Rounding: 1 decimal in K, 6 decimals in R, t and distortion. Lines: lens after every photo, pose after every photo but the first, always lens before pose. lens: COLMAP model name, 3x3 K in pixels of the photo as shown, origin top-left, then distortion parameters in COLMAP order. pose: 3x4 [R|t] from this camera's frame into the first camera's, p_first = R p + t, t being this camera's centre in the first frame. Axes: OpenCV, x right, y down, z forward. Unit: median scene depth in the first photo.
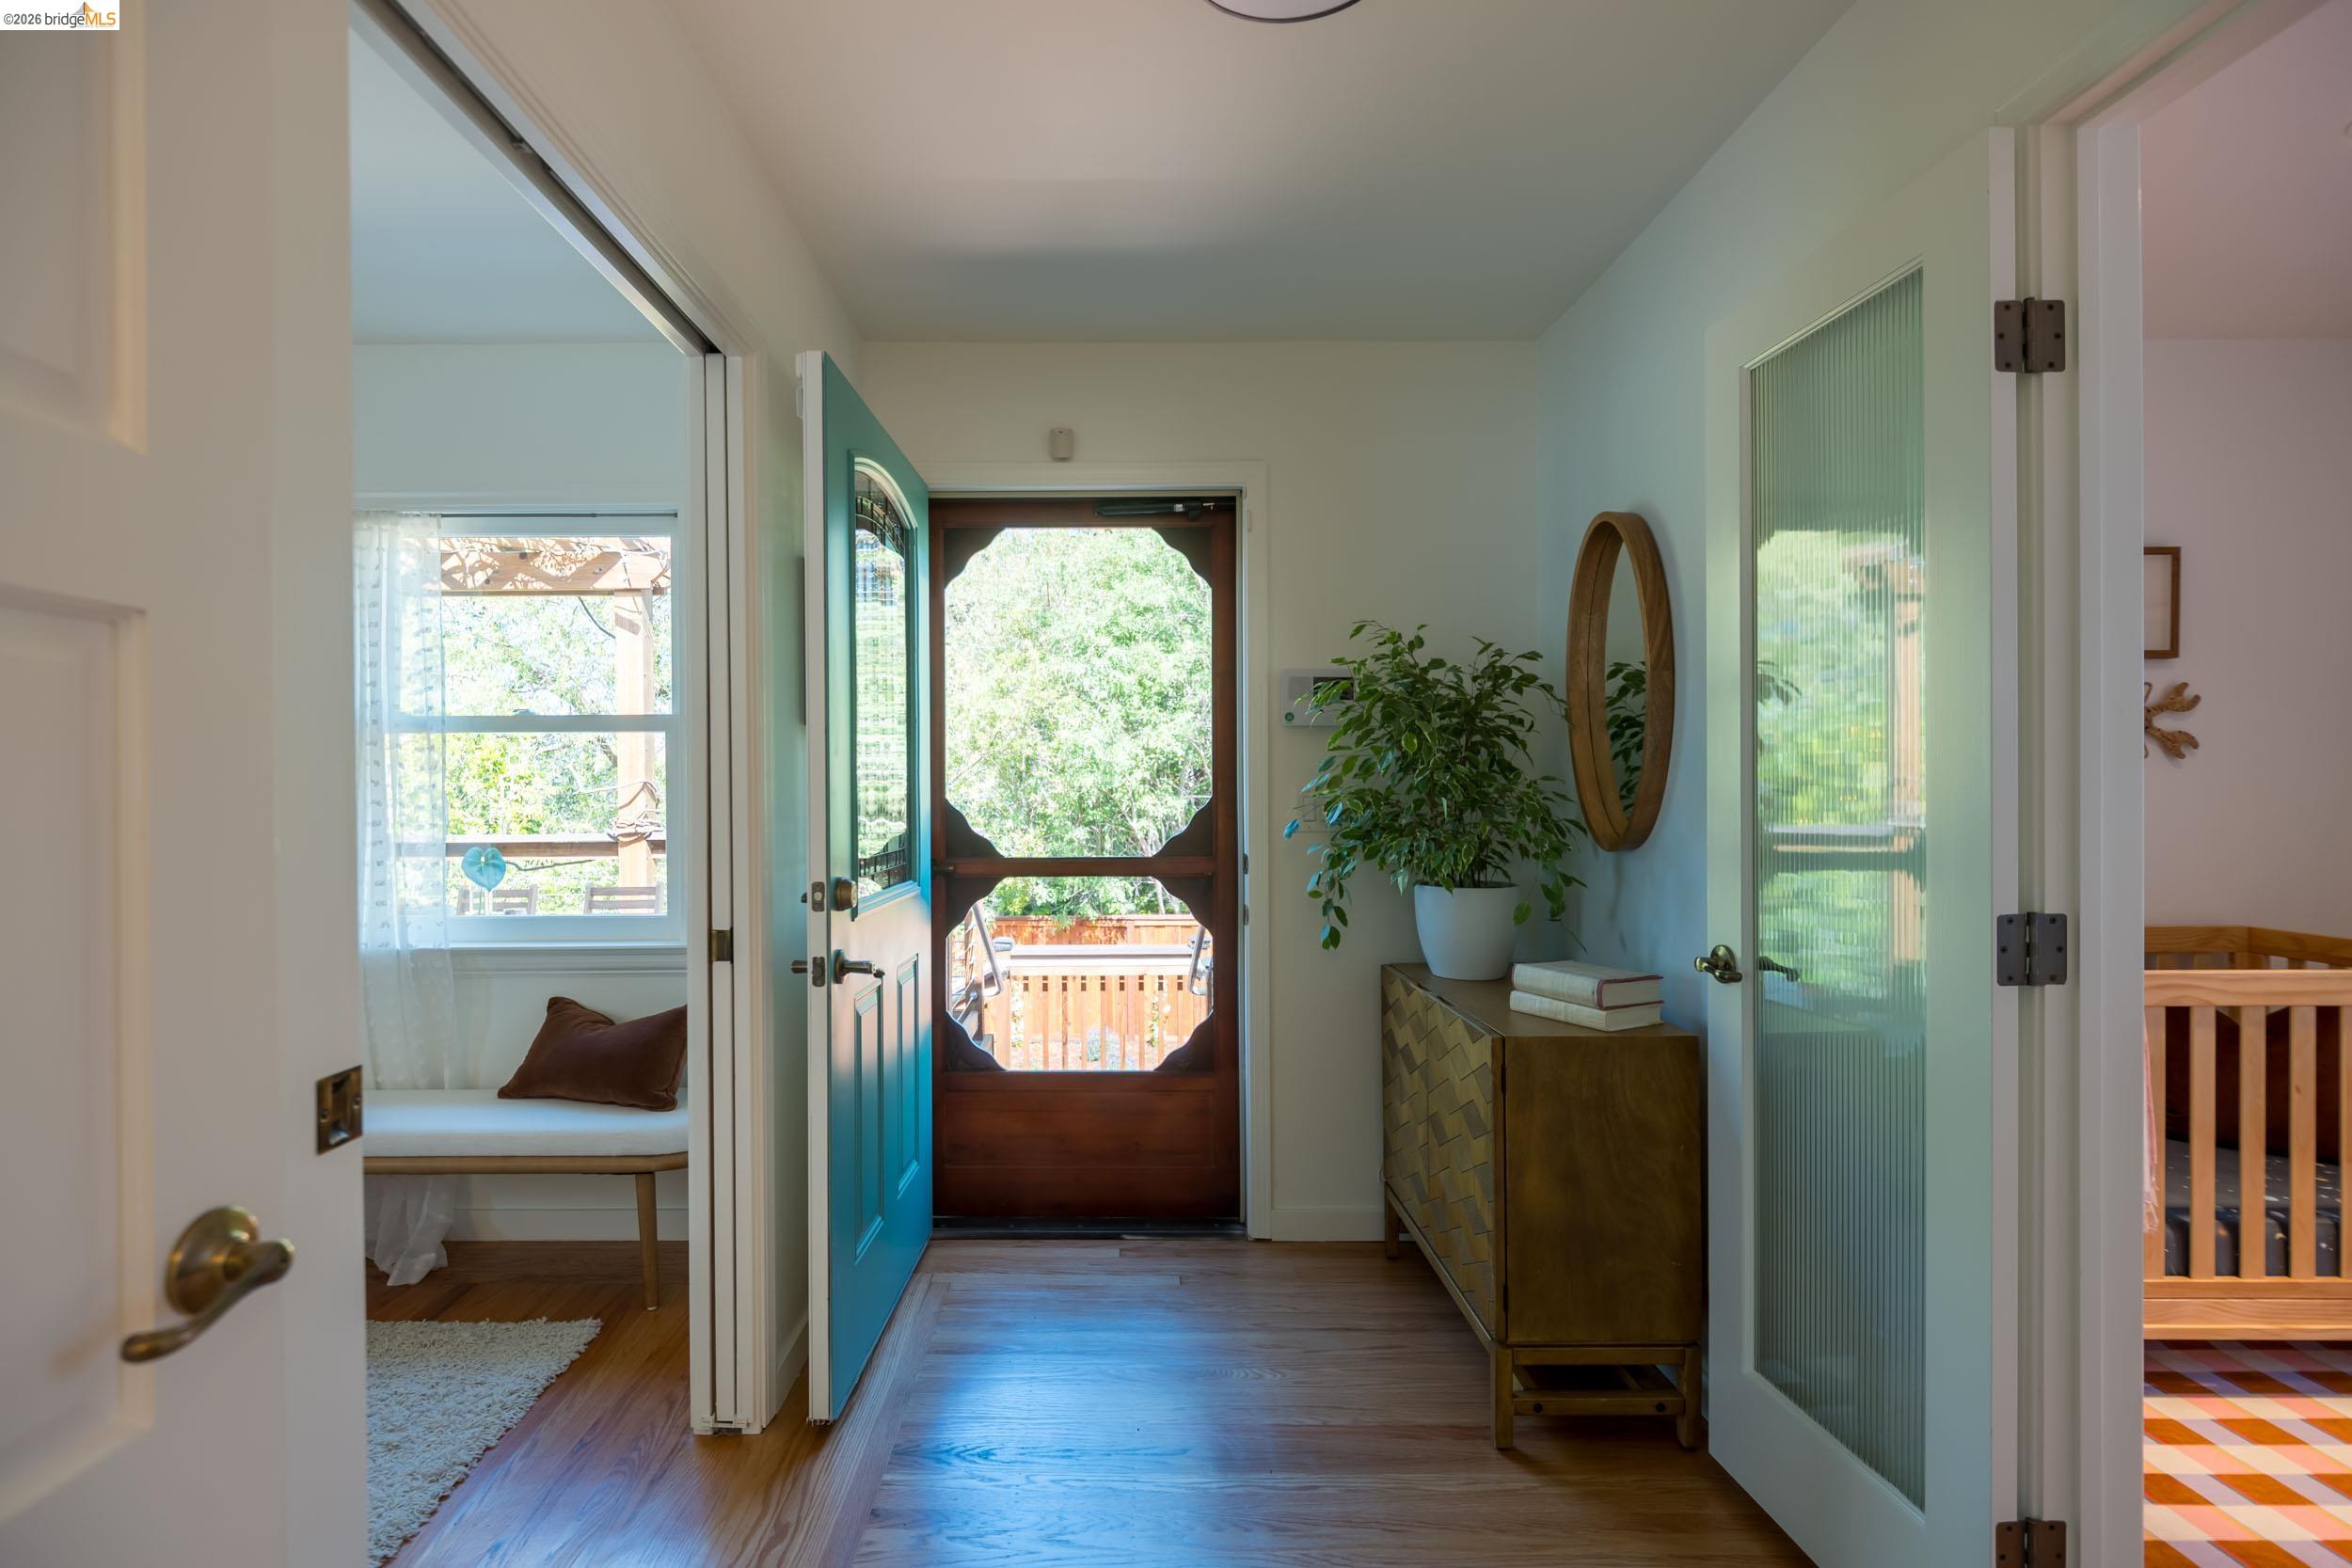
lens RADIAL K [[1087.4, 0, 1160.9], [0, 1087.4, 792.1], [0, 0, 1]] dist [-0.012782, 0.001708]
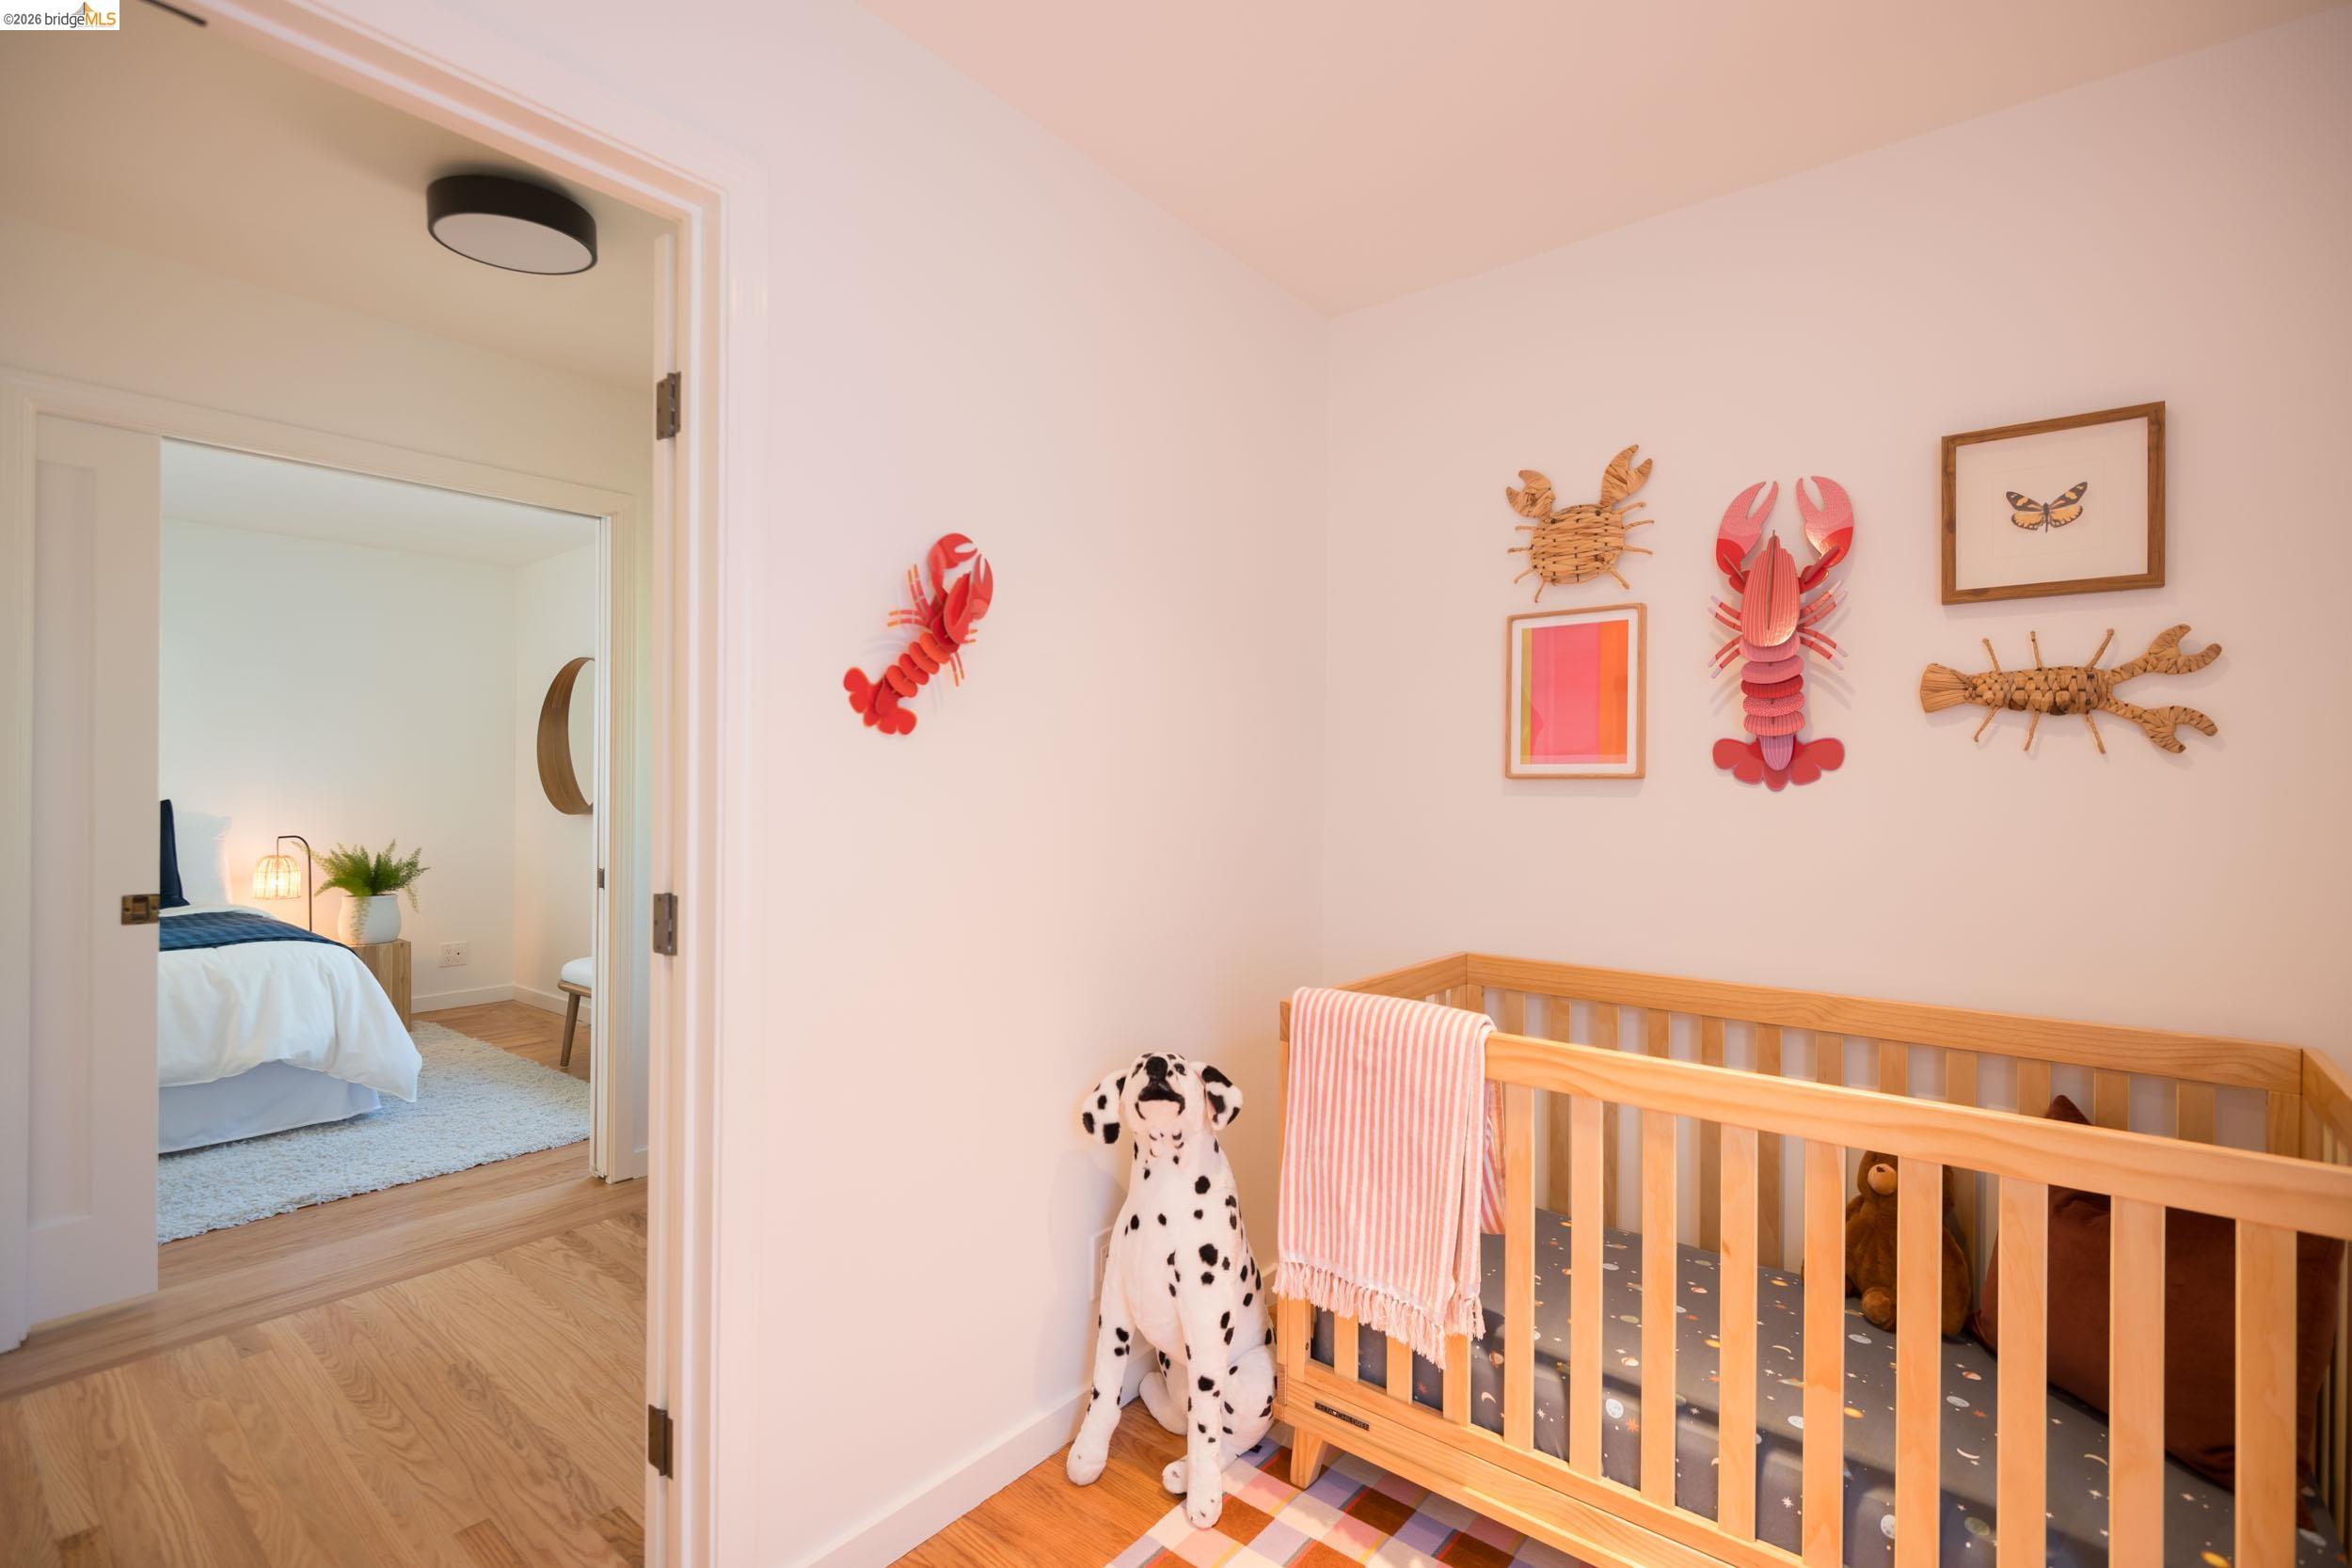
lens RADIAL K [[1087.4, 0, 1179.0], [0, 1087.4, 788.0], [0, 0, 1]] dist [-0.012782, 0.001708]
pose [[0.765561, 0.001722, -0.643361, 0.909951], [-0.005908, 0.999973, -0.004355, -0.005375], [0.643336, 0.007135, 0.765550, 0.184449]]
